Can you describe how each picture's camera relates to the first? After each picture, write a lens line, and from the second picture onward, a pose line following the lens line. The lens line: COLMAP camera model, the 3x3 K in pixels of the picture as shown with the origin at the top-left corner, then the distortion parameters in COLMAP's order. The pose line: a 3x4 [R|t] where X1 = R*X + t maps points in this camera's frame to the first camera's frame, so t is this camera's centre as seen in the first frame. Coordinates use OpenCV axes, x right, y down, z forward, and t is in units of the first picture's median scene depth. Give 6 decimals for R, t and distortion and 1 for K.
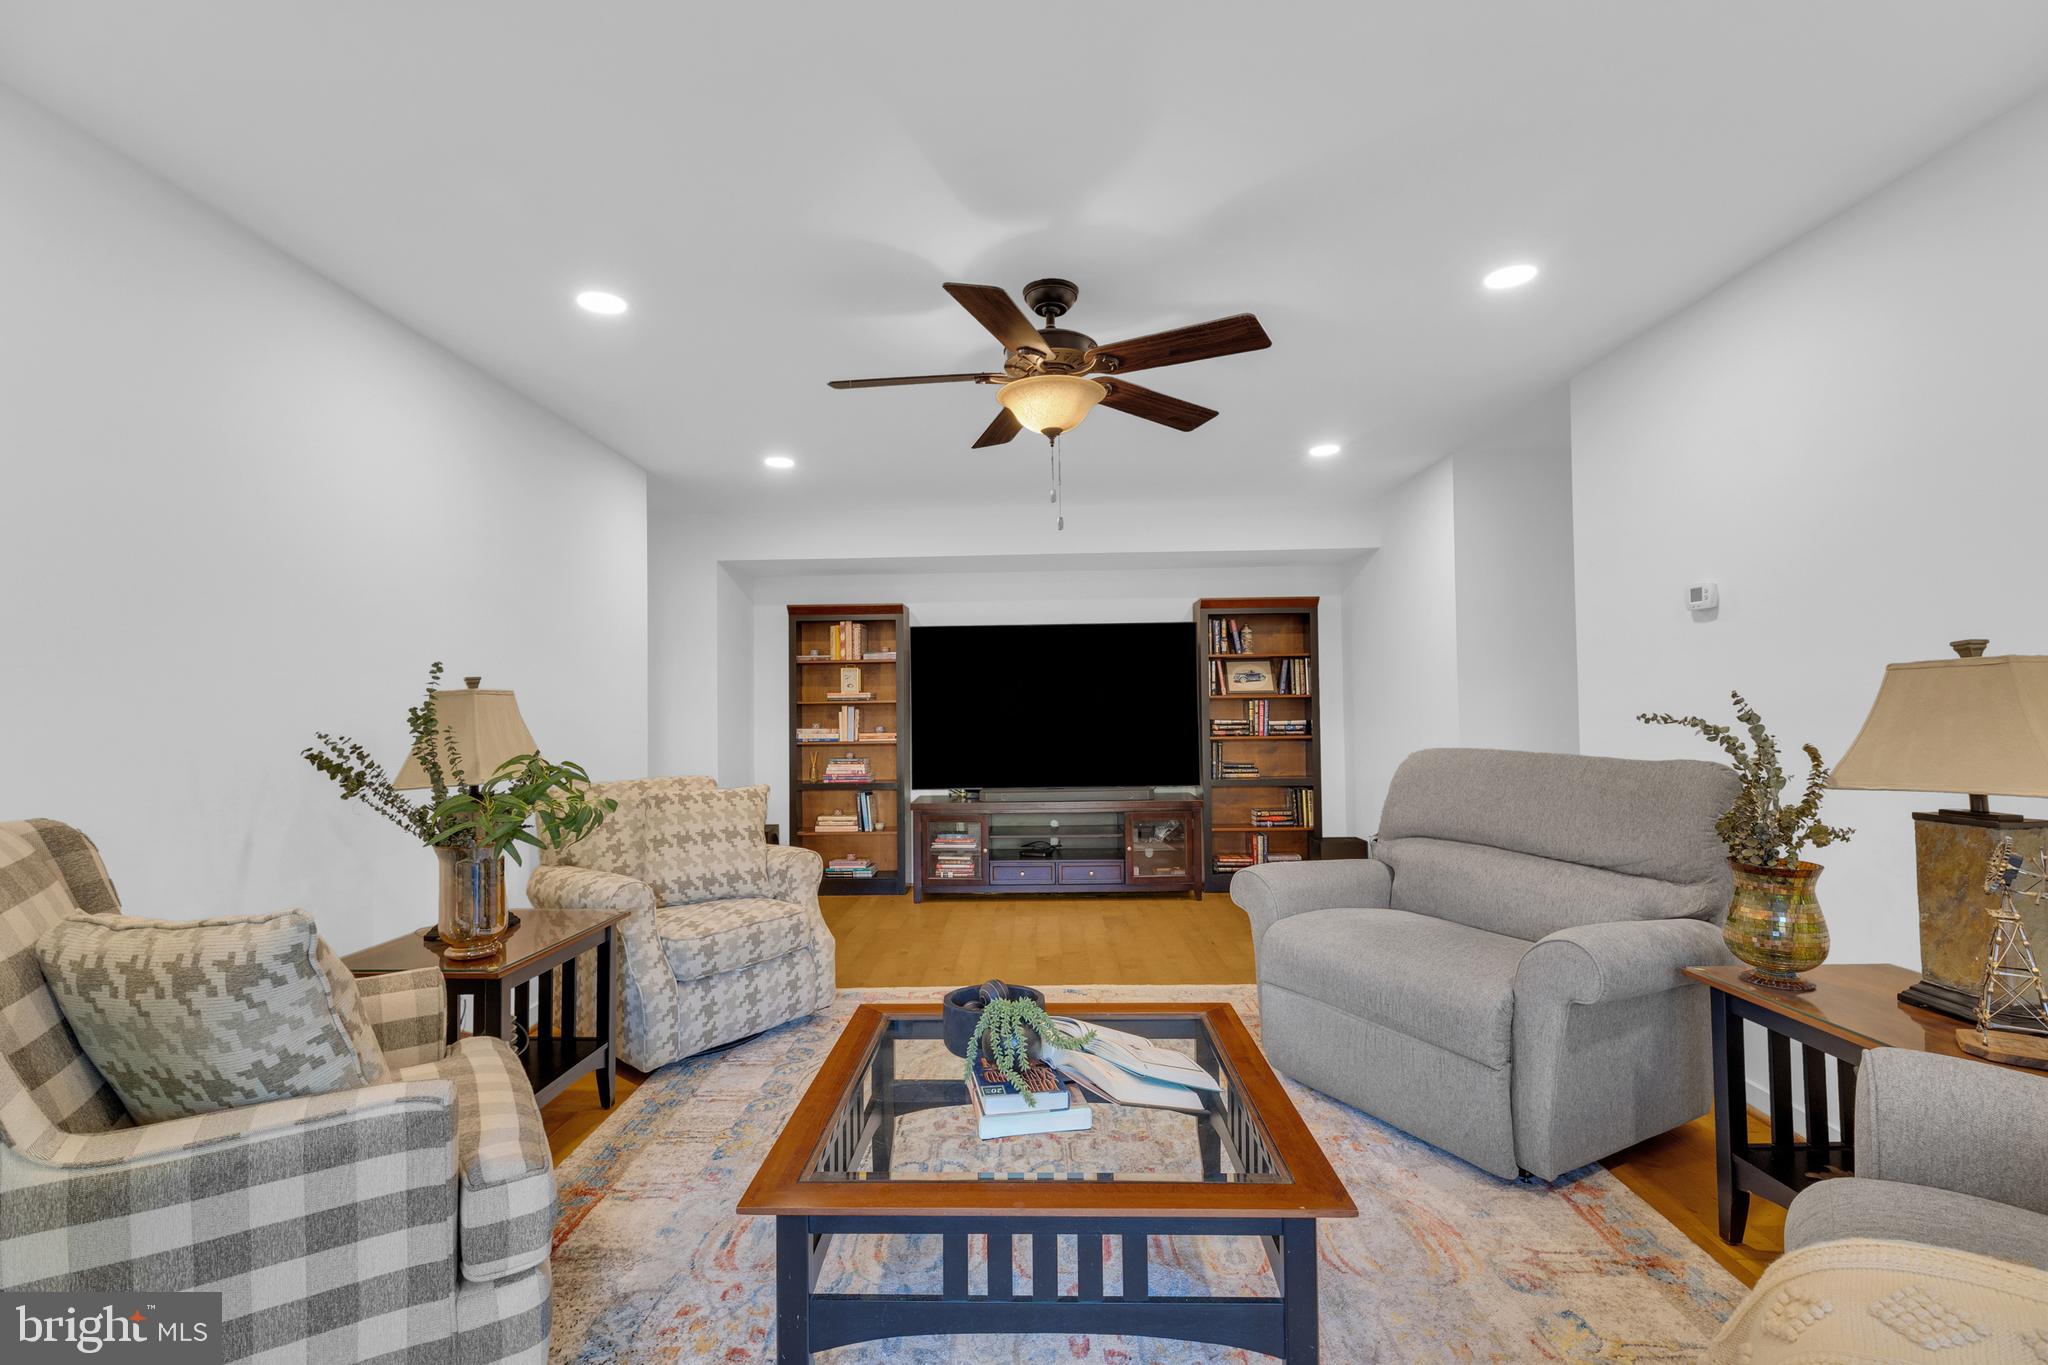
lens RADIAL K [[910.7, 0, 1016.9], [0, 910.7, 677.5], [0, 0, 1]] dist [0.003660, 0.000265]
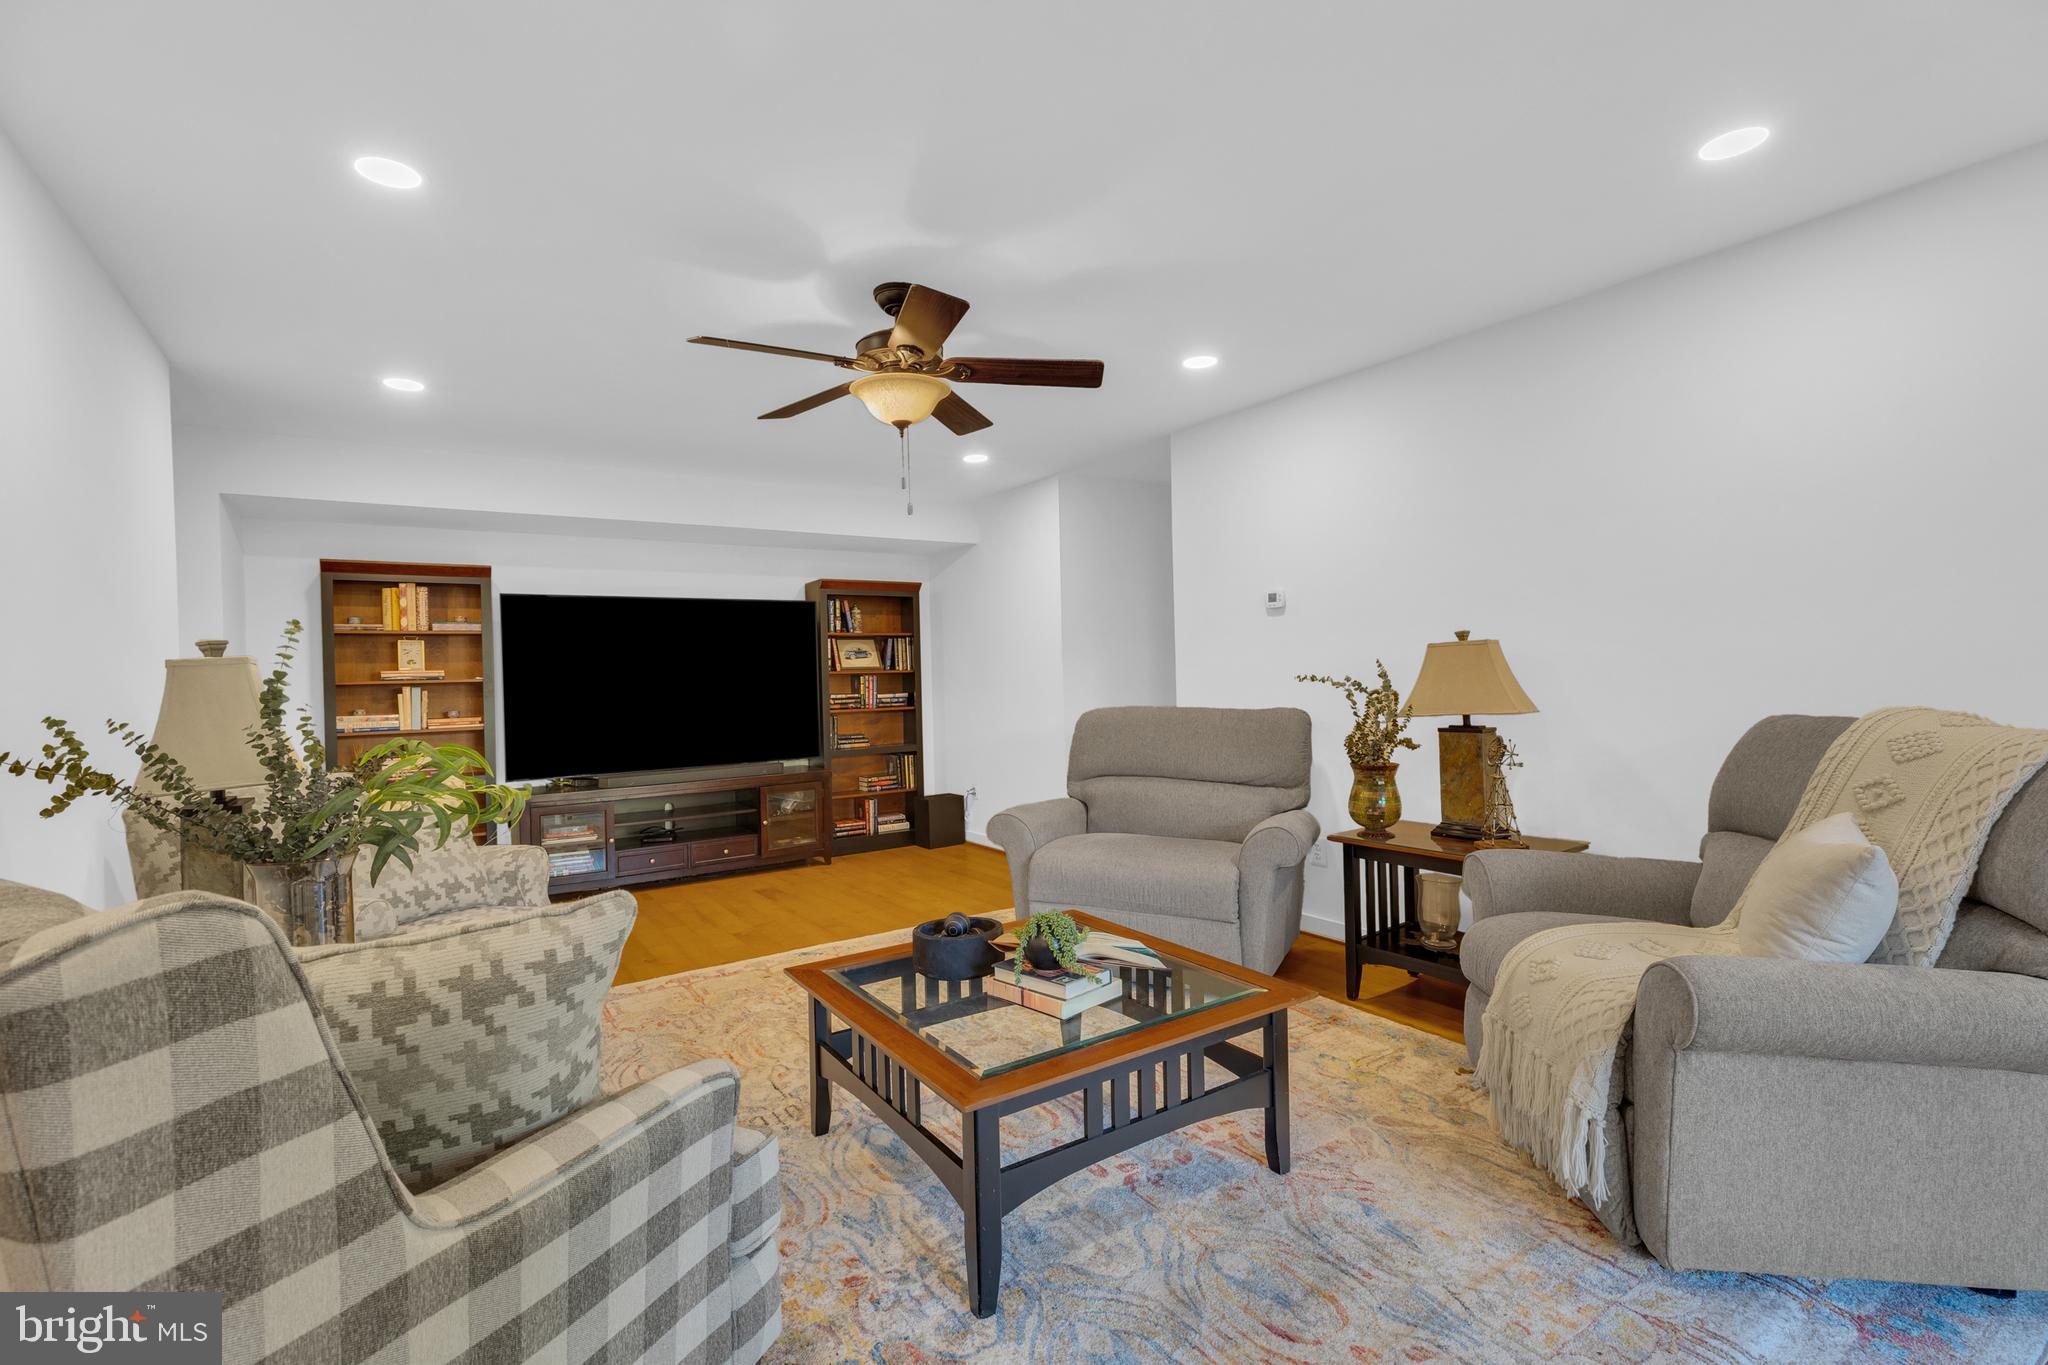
lens RADIAL K [[877.8, 0, 1074.6], [0, 877.8, 673.0], [0, 0, 1]] dist [0.002579, 0.000344]
pose [[0.815251, -0.007543, 0.579059, -0.161270], [-0.002621, 0.999857, 0.016715, 0.004201], [-0.579103, -0.015144, 0.815114, 0.007220]]
